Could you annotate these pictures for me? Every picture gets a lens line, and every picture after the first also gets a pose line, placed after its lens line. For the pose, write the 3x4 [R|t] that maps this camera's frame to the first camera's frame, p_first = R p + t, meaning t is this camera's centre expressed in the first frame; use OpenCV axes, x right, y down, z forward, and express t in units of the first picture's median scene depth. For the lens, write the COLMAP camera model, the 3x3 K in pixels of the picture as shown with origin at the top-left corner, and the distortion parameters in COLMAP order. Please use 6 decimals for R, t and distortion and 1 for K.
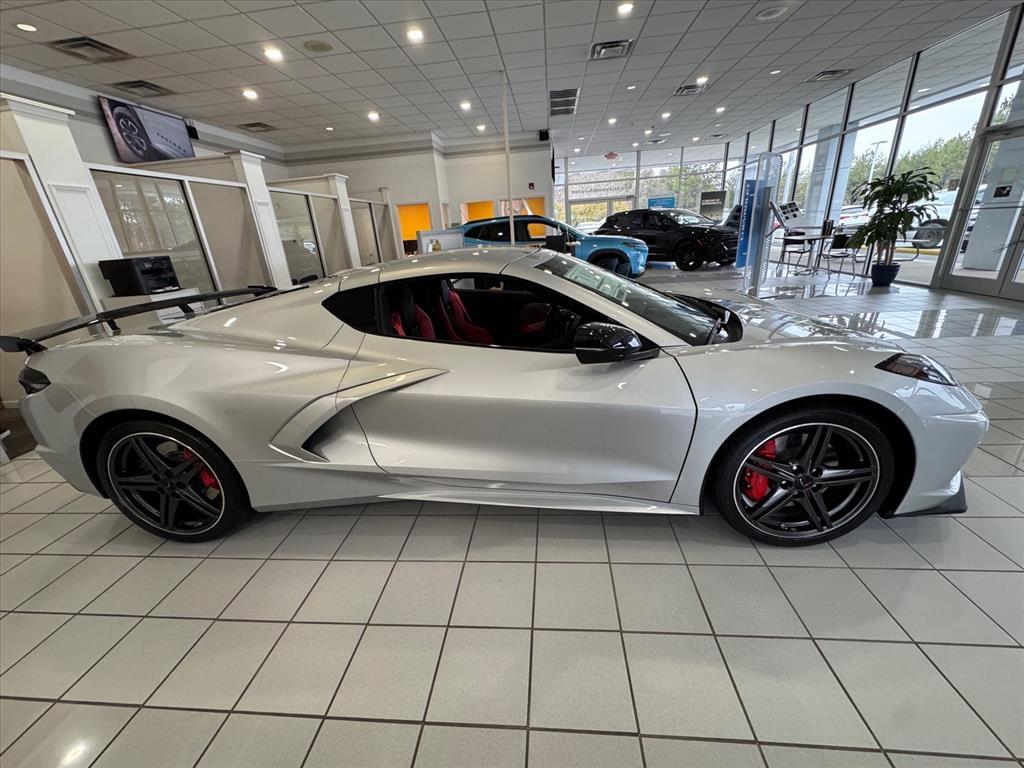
lens RADIAL K [[405.1, 0, 512.9], [0, 405.1, 381.6], [0, 0, 1]] dist [0.001181, 0.000052]
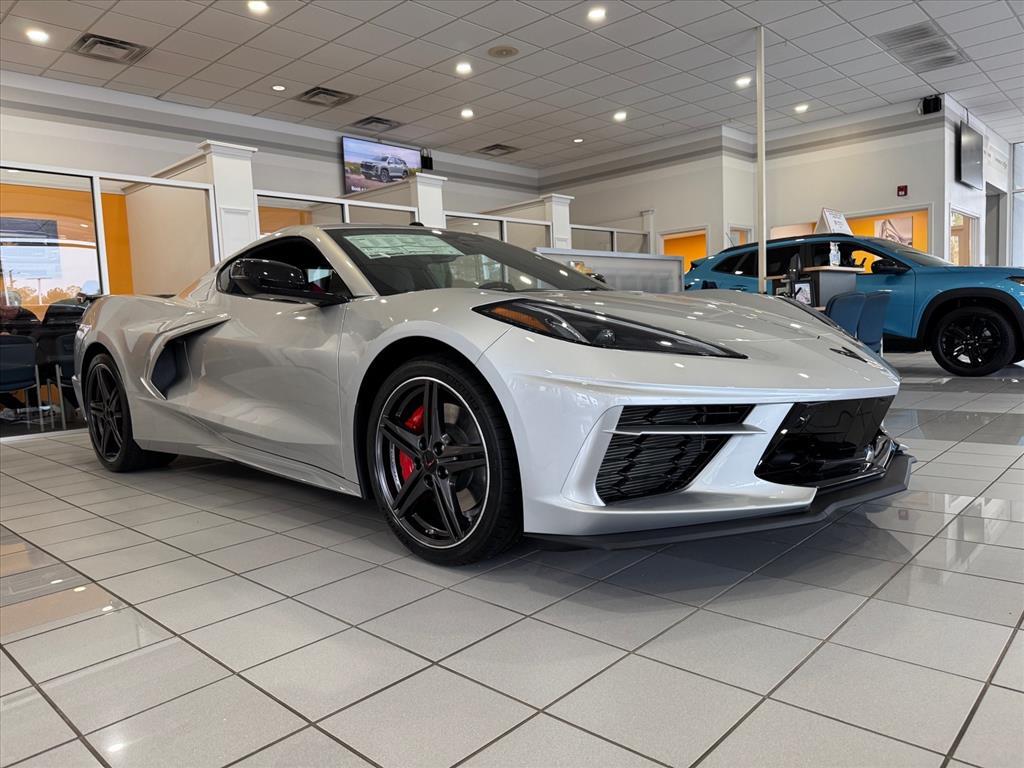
lens RADIAL K [[729.7, 0, 507.4], [0, 729.7, 386.4], [0, 0, 1]] dist [0.032726, -0.008472]
pose [[0.785371, 0.086411, -0.612965, 0.509665], [-0.227952, 0.960998, -0.156592, 0.089696], [0.575526, 0.262709, 0.774437, -0.010556]]
